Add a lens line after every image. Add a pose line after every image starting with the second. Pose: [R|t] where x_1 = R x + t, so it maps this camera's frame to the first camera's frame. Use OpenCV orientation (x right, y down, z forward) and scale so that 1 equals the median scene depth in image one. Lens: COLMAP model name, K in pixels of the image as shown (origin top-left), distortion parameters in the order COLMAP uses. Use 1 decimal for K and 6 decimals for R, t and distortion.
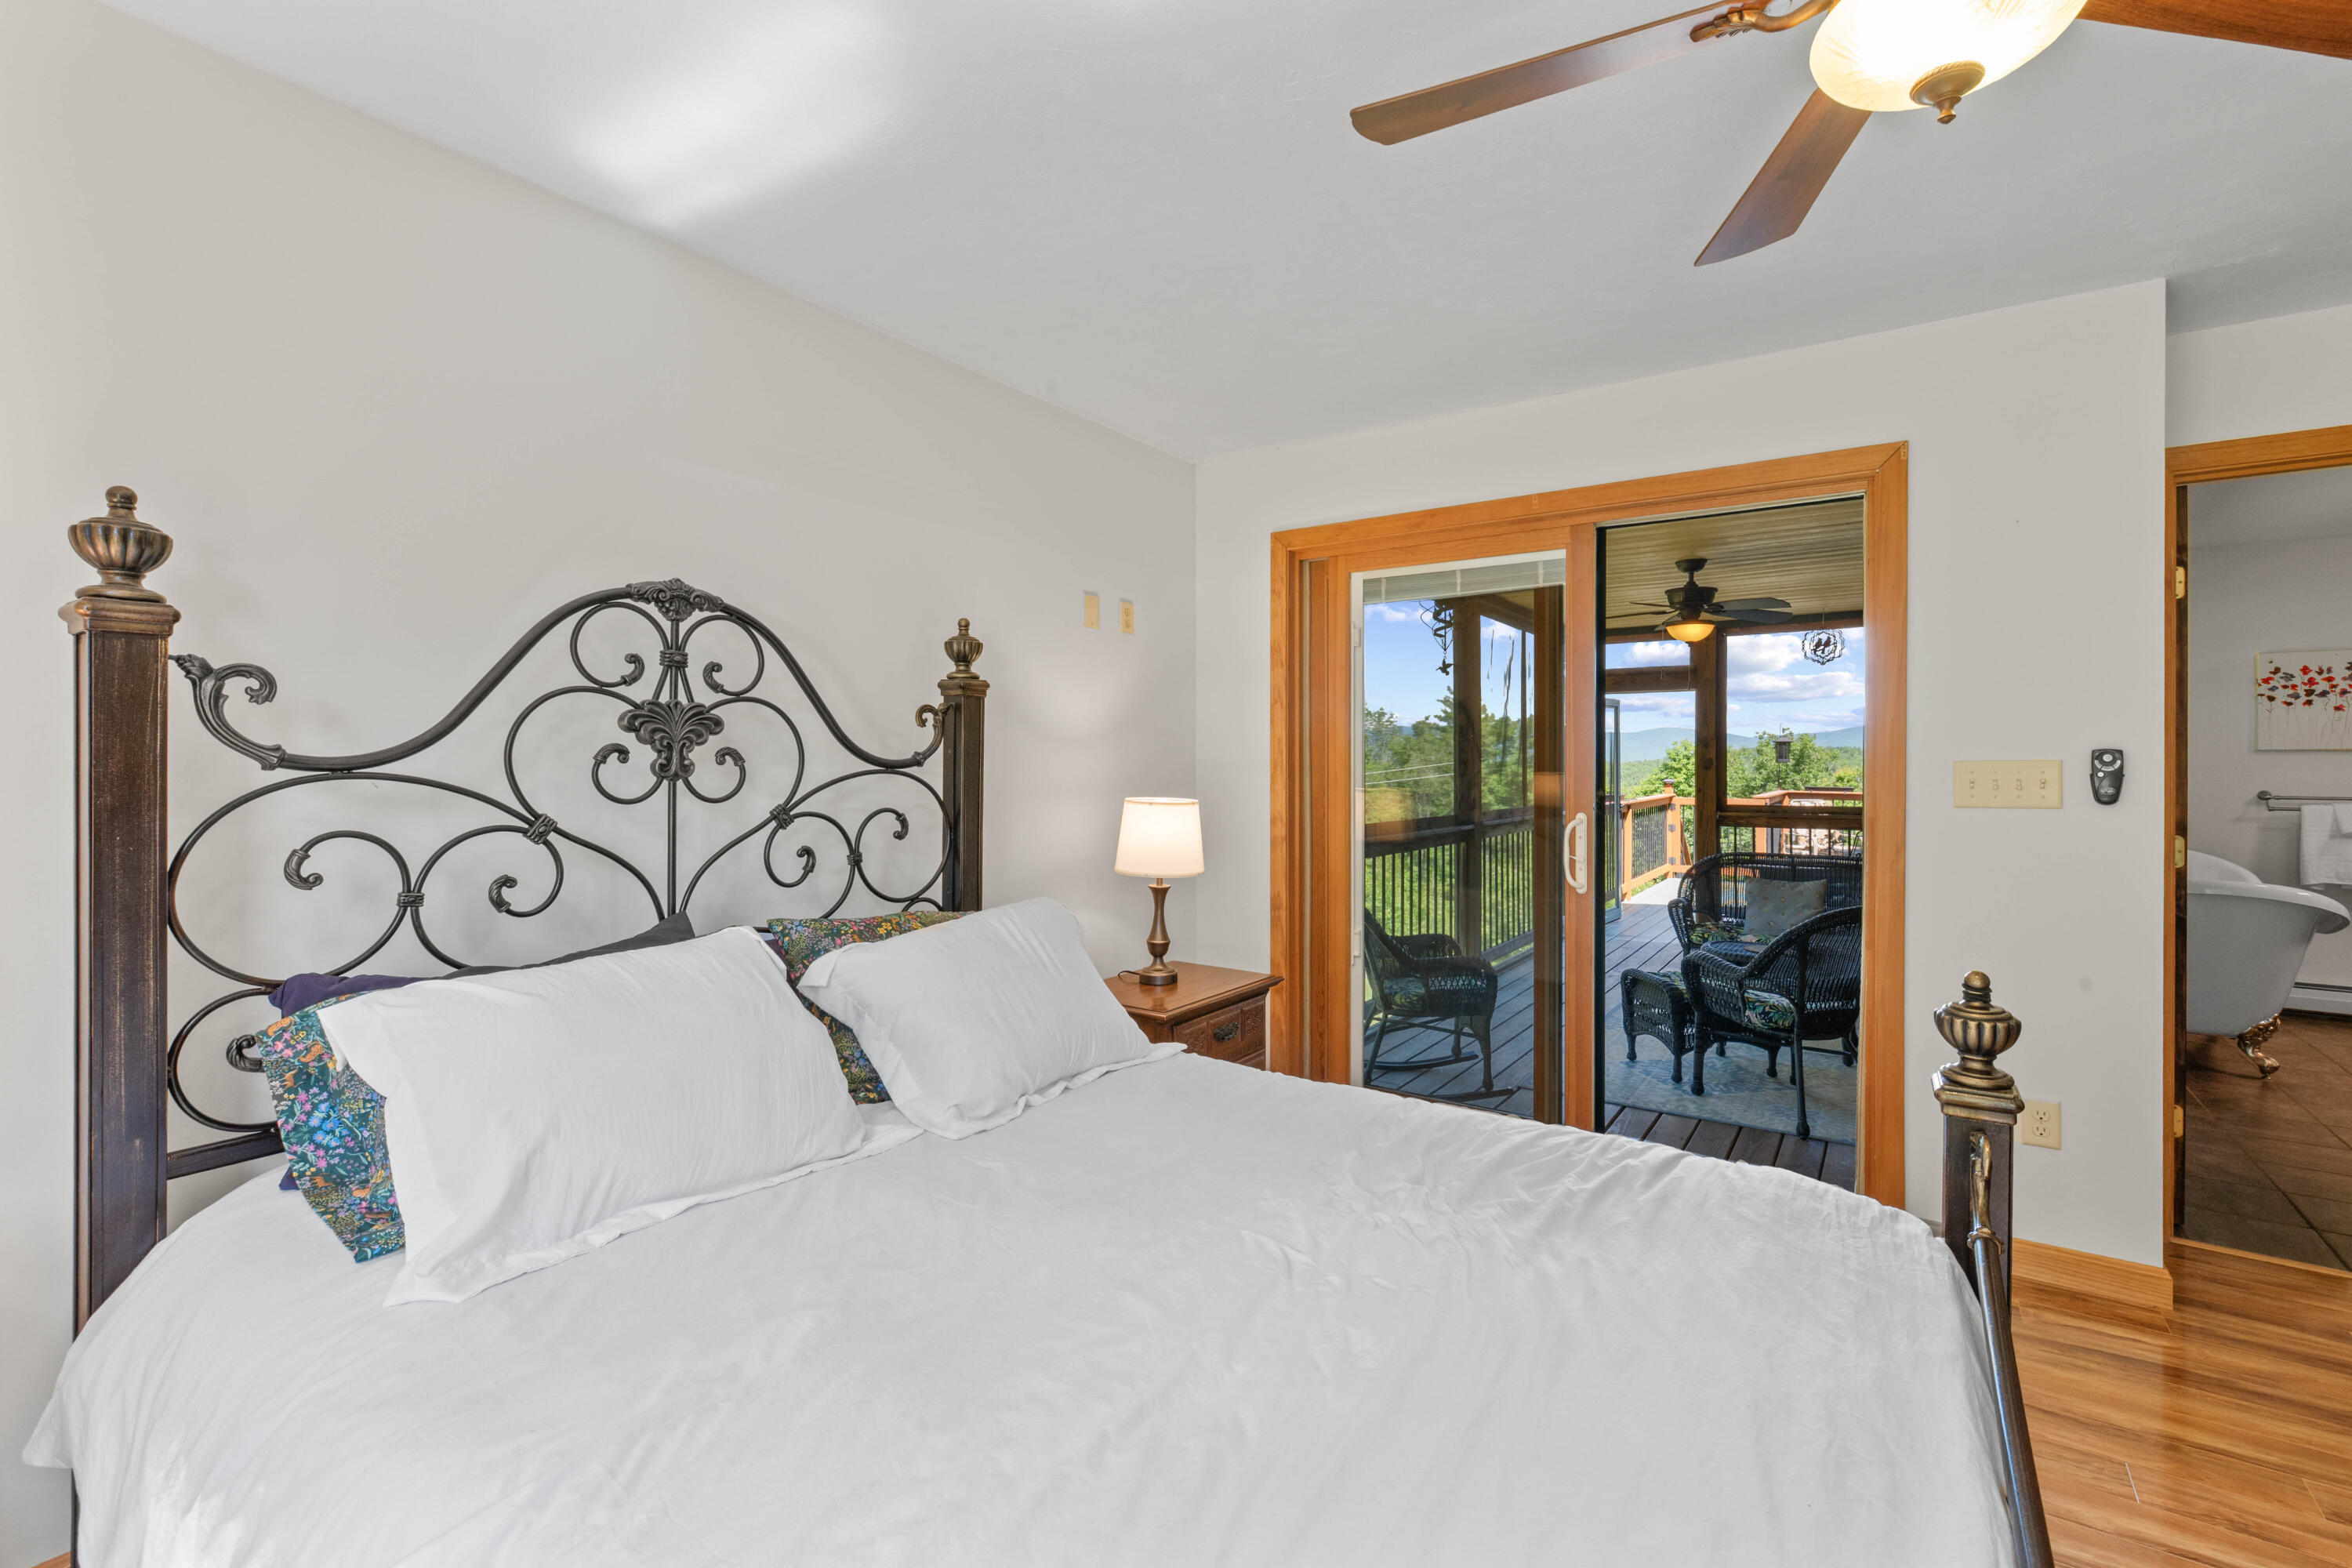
lens RADIAL K [[1020.4, 0, 1200.1], [0, 1020.4, 755.7], [0, 0, 1]] dist [0.001238, 0.000187]
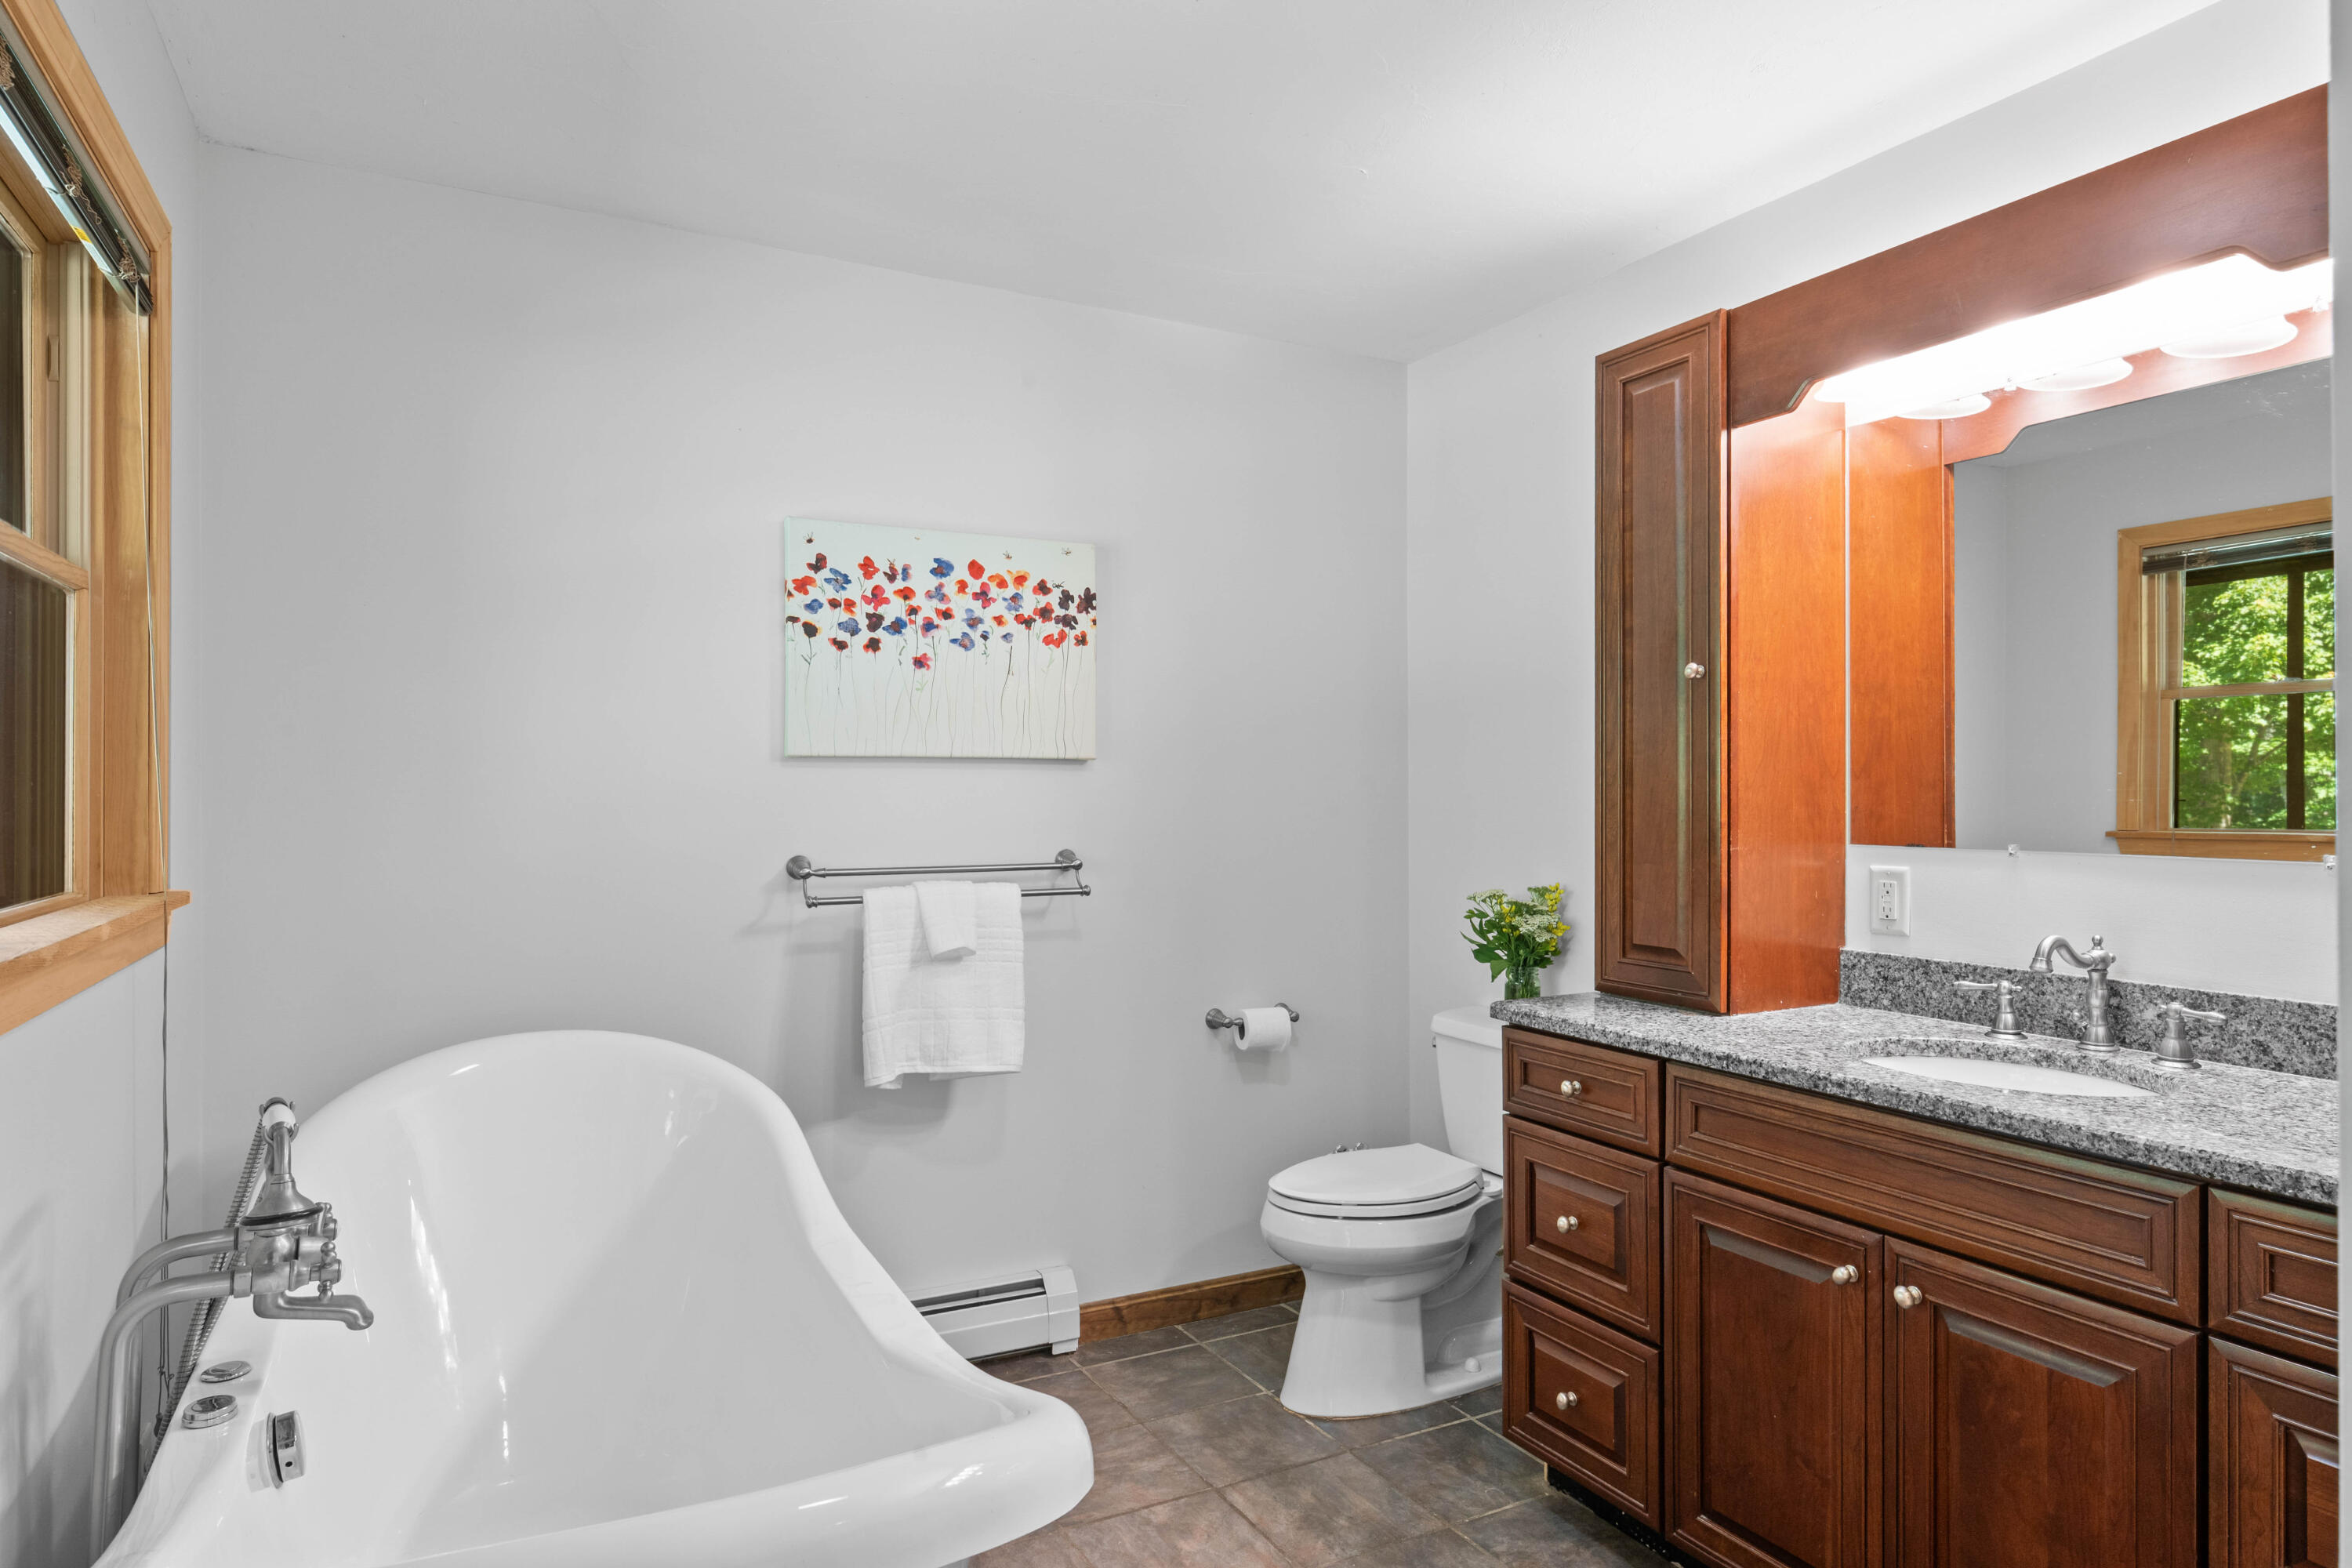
lens RADIAL K [[1336.8, 0, 1177.7], [0, 1336.8, 785.6], [0, 0, 1]] dist [0.004267, -0.000563]
pose [[0.473788, -0.006374, 0.880616, 0.695512], [0.000584, 0.999976, 0.006924, 0.002926], [-0.880639, -0.002767, 0.473781, 0.664023]]
